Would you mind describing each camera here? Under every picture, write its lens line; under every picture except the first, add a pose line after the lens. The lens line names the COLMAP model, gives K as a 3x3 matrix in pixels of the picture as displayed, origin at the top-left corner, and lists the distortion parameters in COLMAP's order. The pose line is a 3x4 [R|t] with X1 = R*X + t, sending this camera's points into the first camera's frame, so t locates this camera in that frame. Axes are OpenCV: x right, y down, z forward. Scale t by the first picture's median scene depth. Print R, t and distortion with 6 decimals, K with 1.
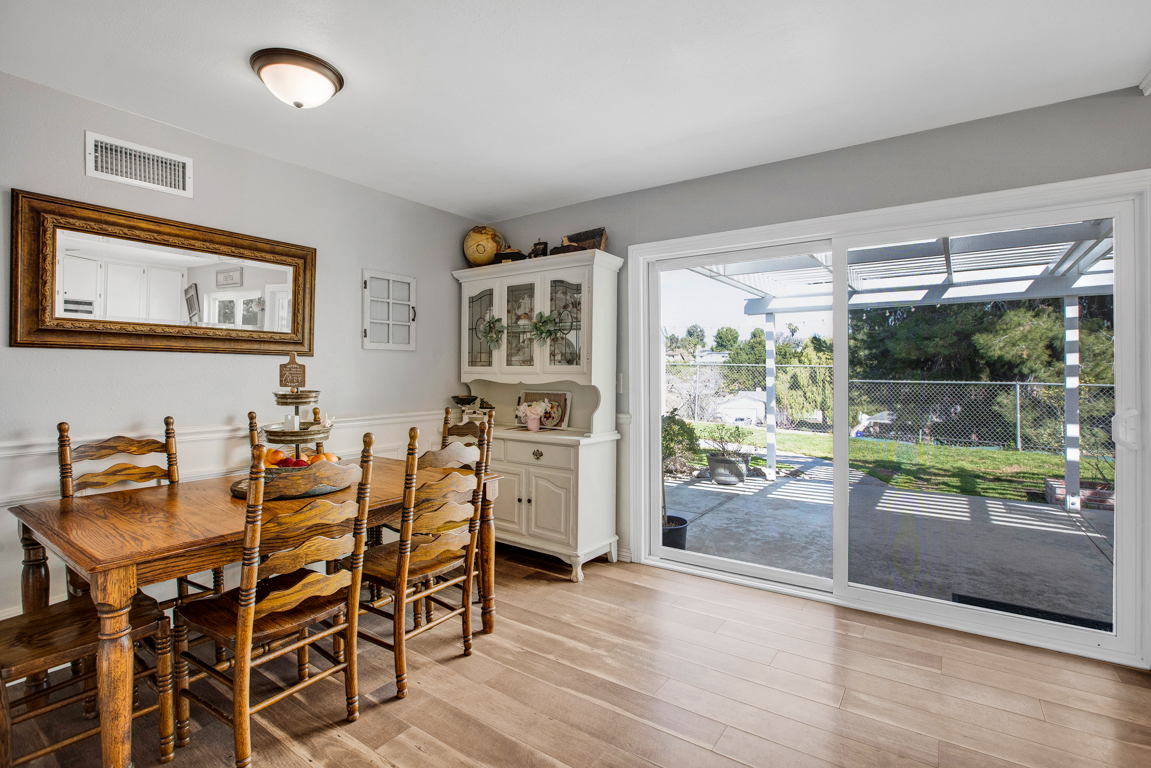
lens RADIAL K [[540.1, 0, 575.2], [0, 540.1, 375.1], [0, 0, 1]] dist [-0.050791, 0.016173]
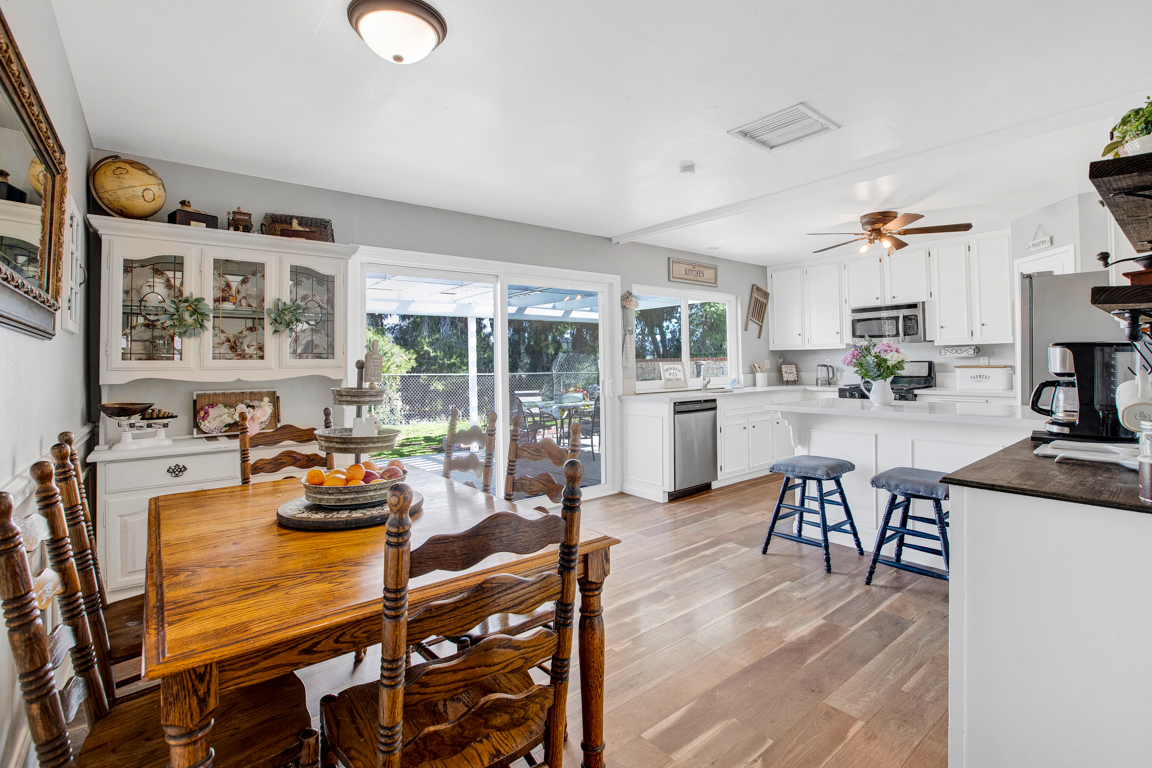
lens RADIAL K [[540.6, 0, 581.4], [0, 540.6, 360.9], [0, 0, 1]] dist [-0.050791, 0.016173]
pose [[0.278882, 0.005044, 0.960312, -0.898356], [0.018997, 0.999762, -0.010768, 0.005231], [-0.960137, 0.021246, 0.278720, 0.337617]]
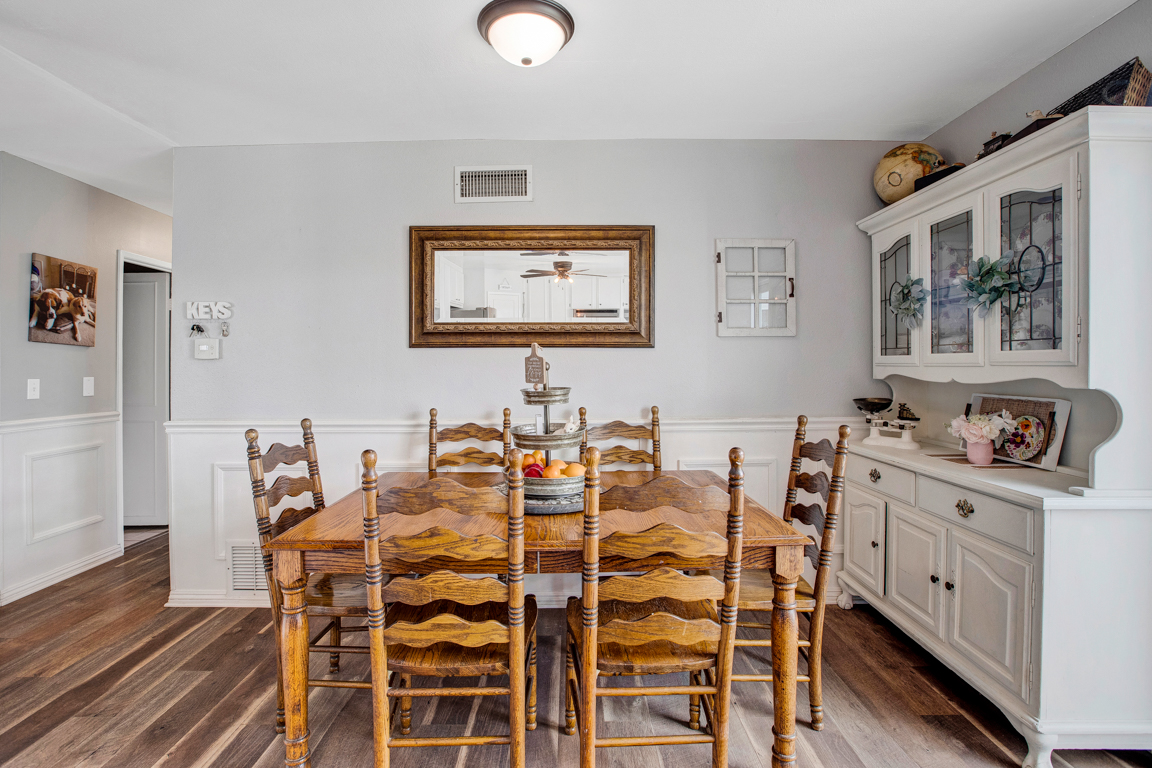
lens RADIAL K [[540.6, 0, 574.3], [0, 540.6, 360.1], [0, 0, 1]] dist [-0.050791, 0.016173]
pose [[0.575758, -0.014076, -0.817499, 0.167484], [0.003533, 0.999885, -0.014728, -0.001976], [0.817613, 0.005592, 0.575742, 0.391762]]
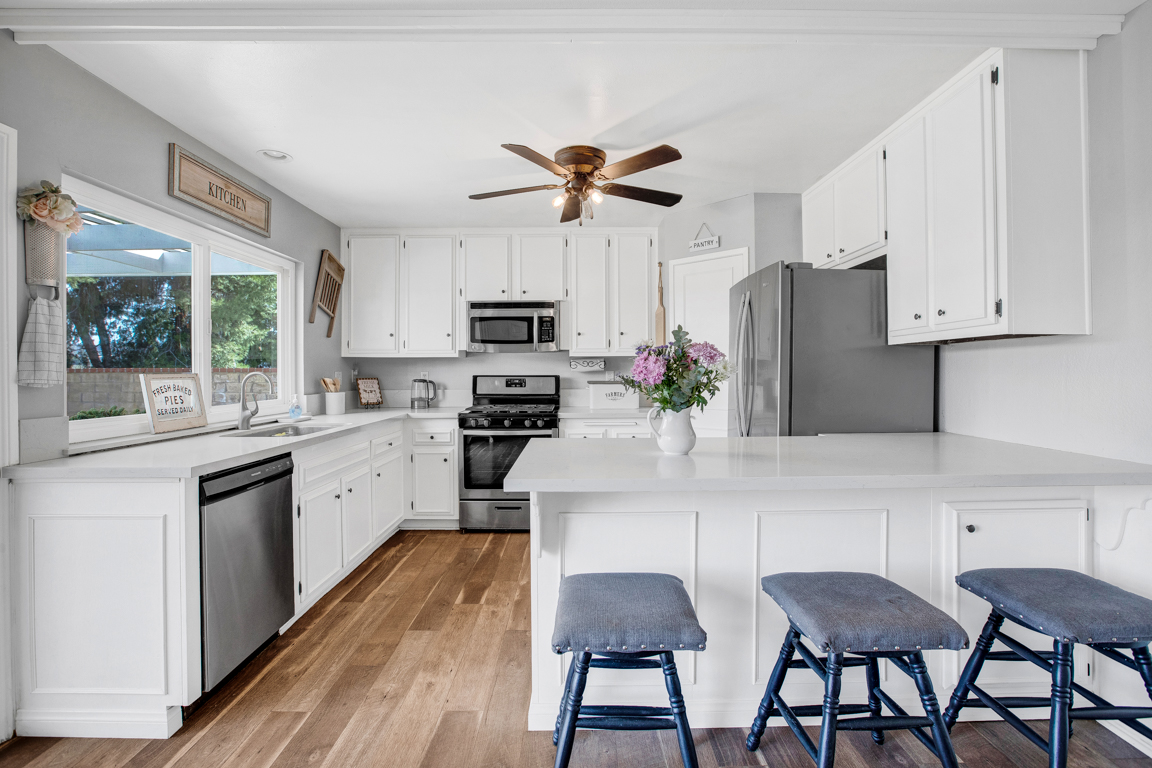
lens RADIAL K [[540.6, 0, 582.0], [0, 540.6, 368.7], [0, 0, 1]] dist [-0.050791, 0.016173]
pose [[-0.576175, 0.012312, 0.817234, -0.078259], [0.011189, 0.999912, -0.007176, 0.000775], [-0.817250, 0.005009, -0.576262, 0.508841]]
